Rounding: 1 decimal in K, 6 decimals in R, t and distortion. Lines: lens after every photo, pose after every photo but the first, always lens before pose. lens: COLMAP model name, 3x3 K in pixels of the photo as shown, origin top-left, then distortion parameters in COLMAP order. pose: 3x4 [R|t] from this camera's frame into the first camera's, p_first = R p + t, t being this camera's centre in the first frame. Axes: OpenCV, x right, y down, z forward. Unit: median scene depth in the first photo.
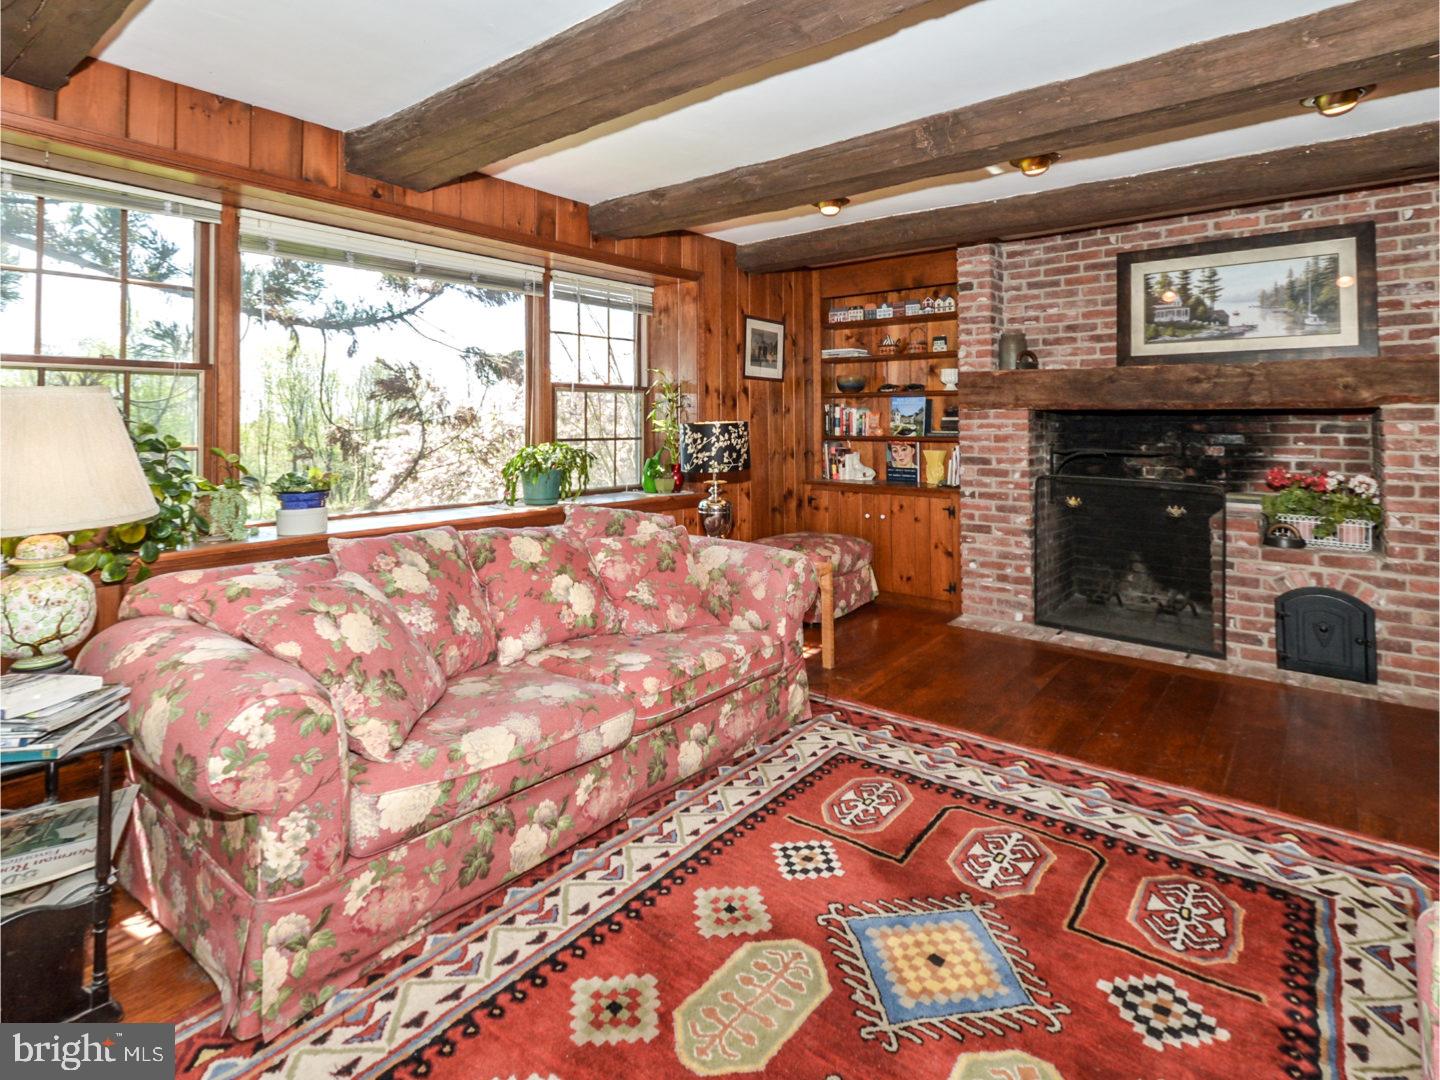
lens RADIAL K [[753.4, 0, 743.2], [0, 753.4, 402.2], [0, 0, 1]] dist [0.017717, -0.003758]
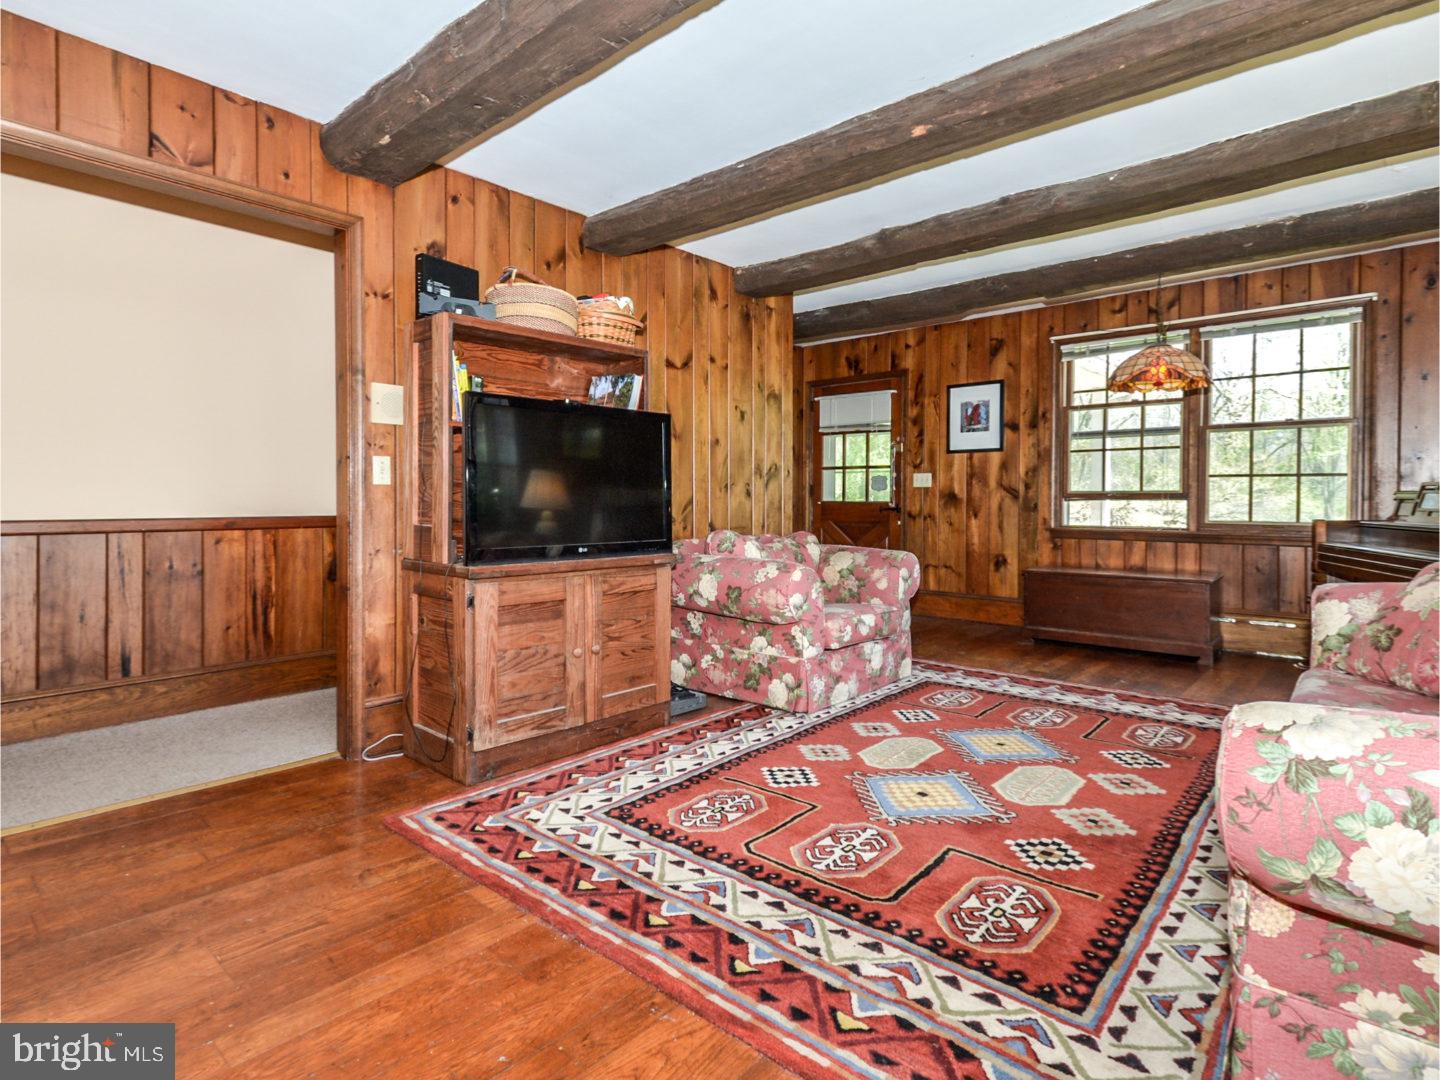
lens RADIAL K [[764.2, 0, 687.0], [0, 764.2, 513.5], [0, 0, 1]] dist [0.016778, -0.002057]
pose [[-0.994369, -0.002924, 0.105929, 0.260966], [-0.003516, 0.999979, -0.005407, 0.095515], [-0.105911, -0.005749, -0.994359, 1.196269]]
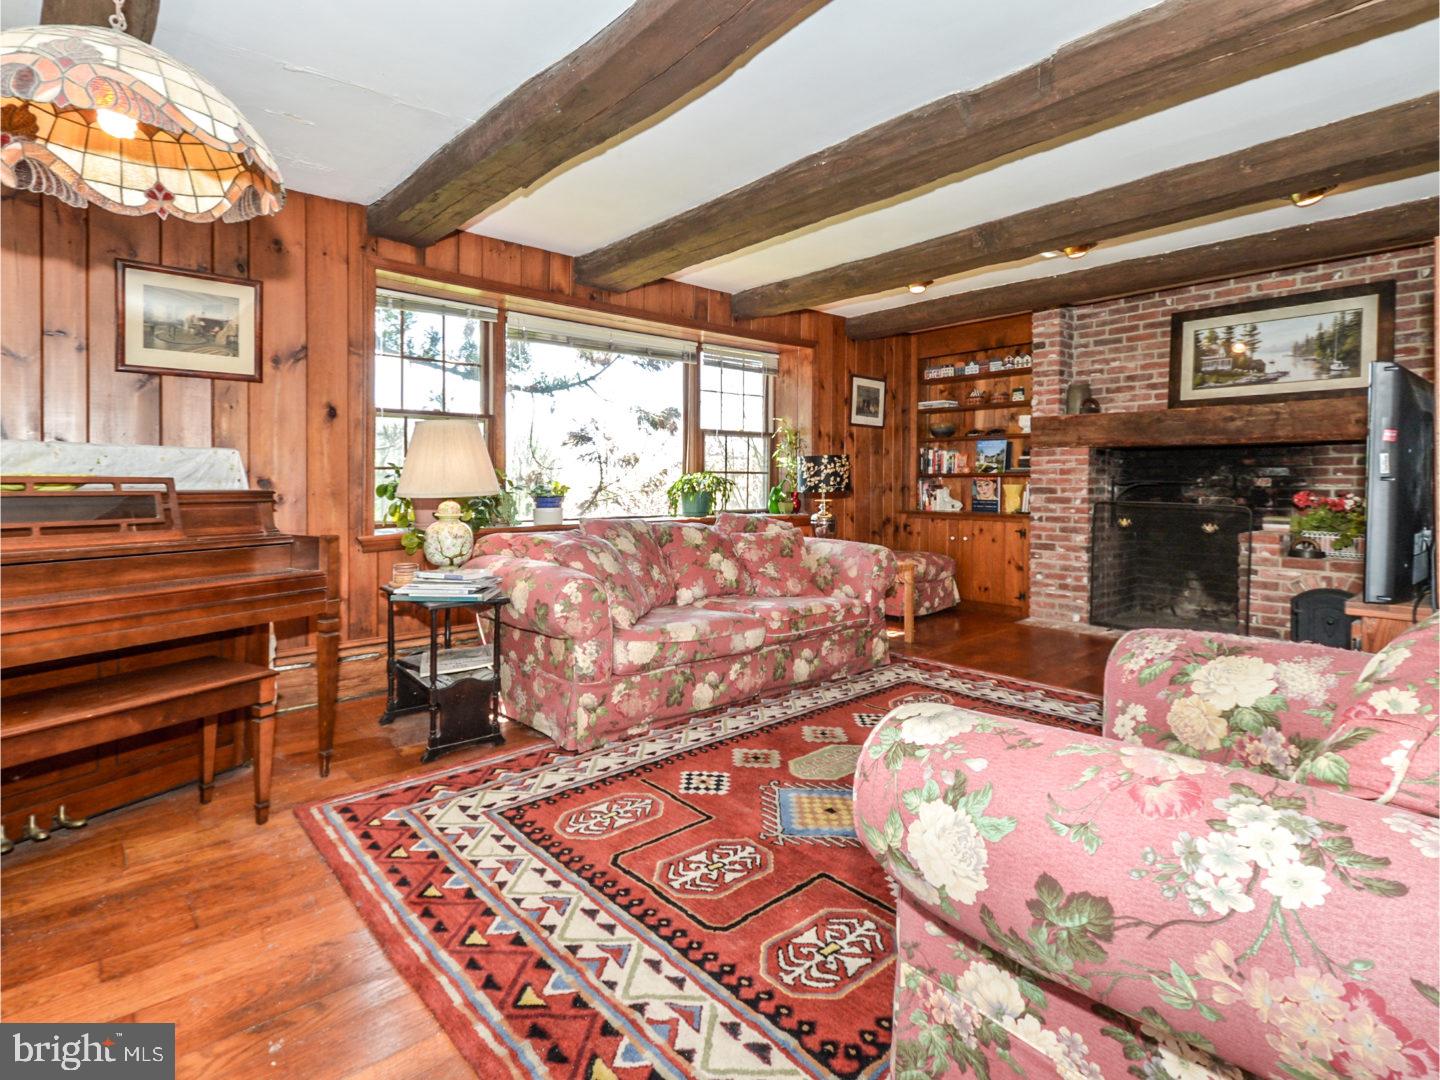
lens RADIAL K [[727.7, 0, 742.4], [0, 727.7, 498.3], [0, 0, 1]] dist [0.018990, -0.006994]
pose [[0.985647, 0.004556, -0.168759, 0.038893], [0.003751, 0.998798, 0.048868, 0.039444], [0.168779, -0.048800, 0.984445, -0.297585]]
